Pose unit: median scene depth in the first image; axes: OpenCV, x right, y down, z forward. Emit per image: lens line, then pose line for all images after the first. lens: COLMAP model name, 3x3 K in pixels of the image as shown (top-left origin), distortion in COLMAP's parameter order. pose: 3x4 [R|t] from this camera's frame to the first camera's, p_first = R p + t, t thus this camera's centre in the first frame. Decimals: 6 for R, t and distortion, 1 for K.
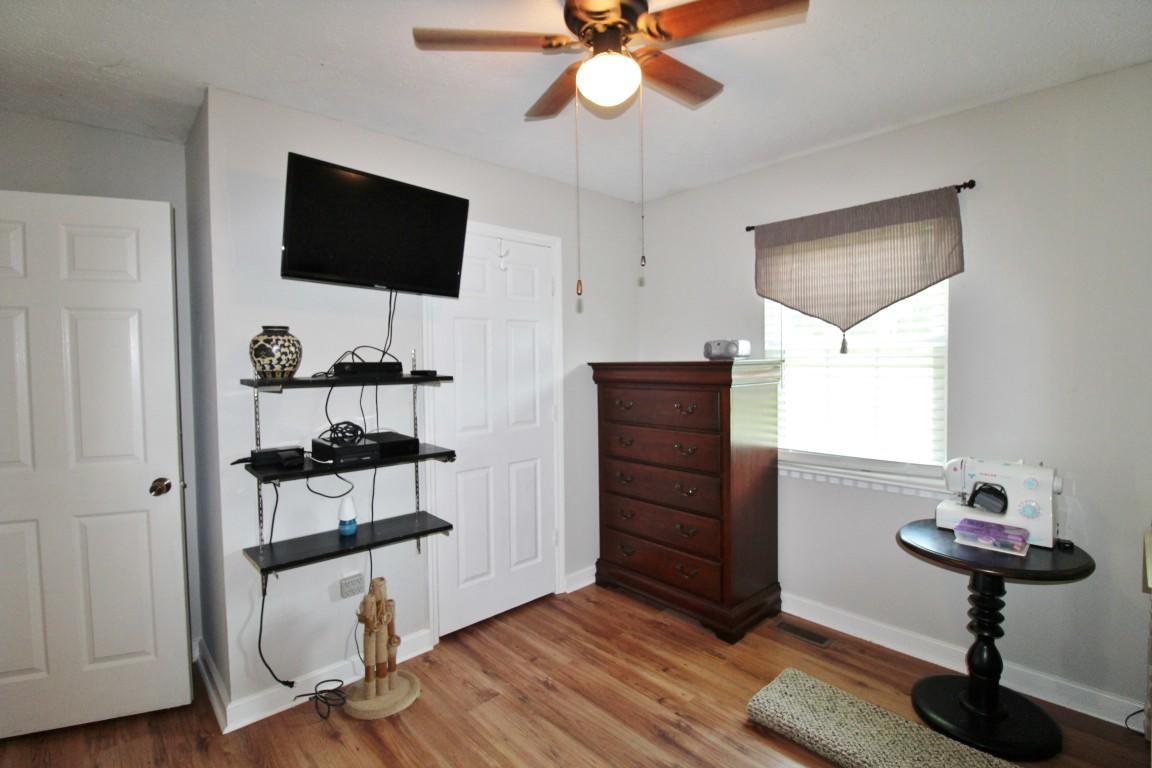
lens RADIAL K [[527.9, 0, 573.1], [0, 527.9, 376.2], [0, 0, 1]] dist [-0.013848, -0.006215]
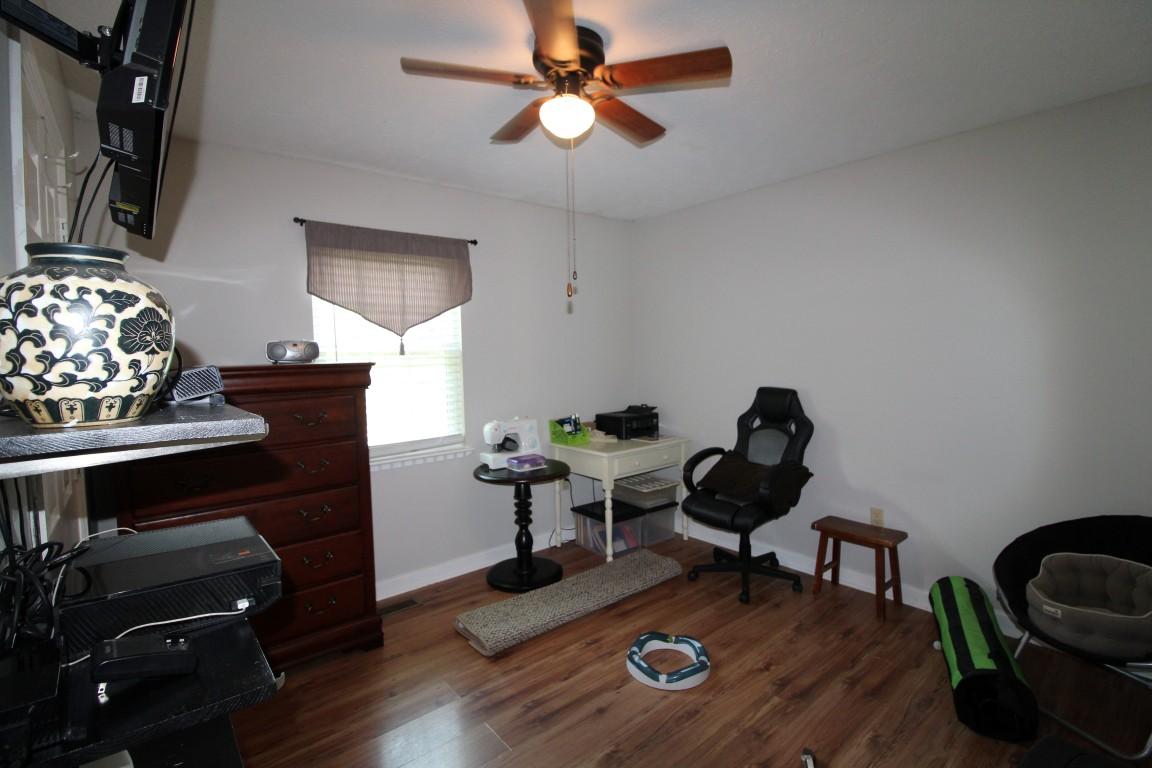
lens RADIAL K [[527.9, 0, 586.1], [0, 527.9, 376.3], [0, 0, 1]] dist [-0.013848, -0.006215]
pose [[0.032854, -0.033702, 0.998892, -0.727063], [0.051253, 0.998173, 0.031992, -0.013490], [-0.998145, 0.050145, 0.034521, 0.610020]]
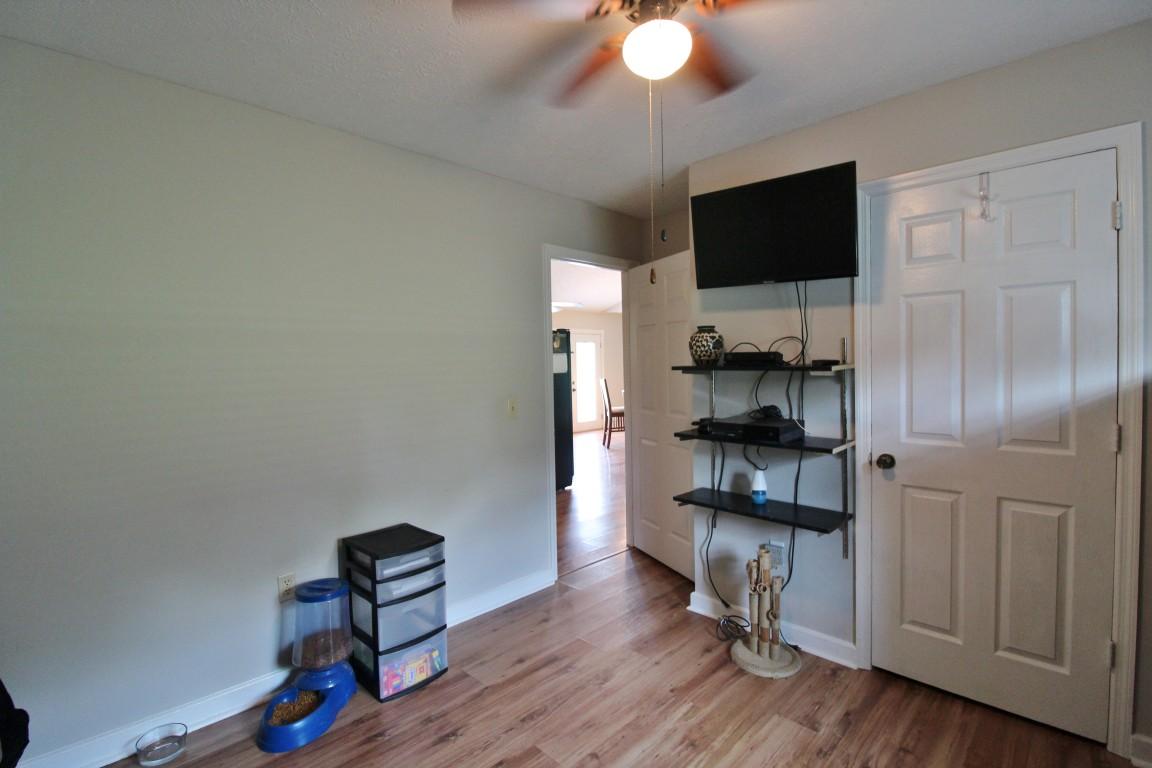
lens RADIAL K [[527.9, 0, 579.6], [0, 527.9, 373.7], [0, 0, 1]] dist [-0.013848, -0.006215]
pose [[0.053327, 0.035922, -0.997931, 0.683351], [-0.016454, 0.999249, 0.035090, -0.014162], [0.998442, 0.014549, 0.053878, 0.548109]]
